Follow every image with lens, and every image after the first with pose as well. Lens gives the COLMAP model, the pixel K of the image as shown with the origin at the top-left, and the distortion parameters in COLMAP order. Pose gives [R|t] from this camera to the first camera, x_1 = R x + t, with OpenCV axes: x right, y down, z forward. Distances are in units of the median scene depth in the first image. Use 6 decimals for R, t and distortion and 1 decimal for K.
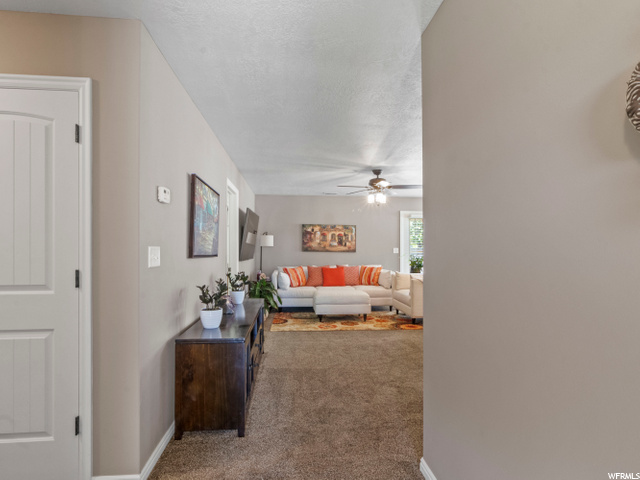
lens RADIAL K [[343.6, 0, 320.0], [0, 343.6, 244.2], [0, 0, 1]] dist [0.000916, -0.006251]
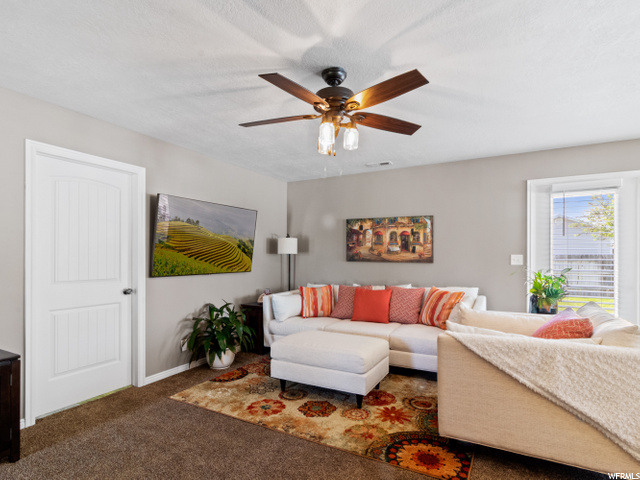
lens RADIAL K [[343.6, 0, 321.6], [0, 343.6, 255.4], [0, 0, 1]] dist [0.000916, -0.006251]
pose [[0.832699, -0.008091, -0.553667, 0.294494], [0.013635, 0.999890, 0.005894, 0.005869], [0.553558, -0.012457, 0.832718, 0.475654]]
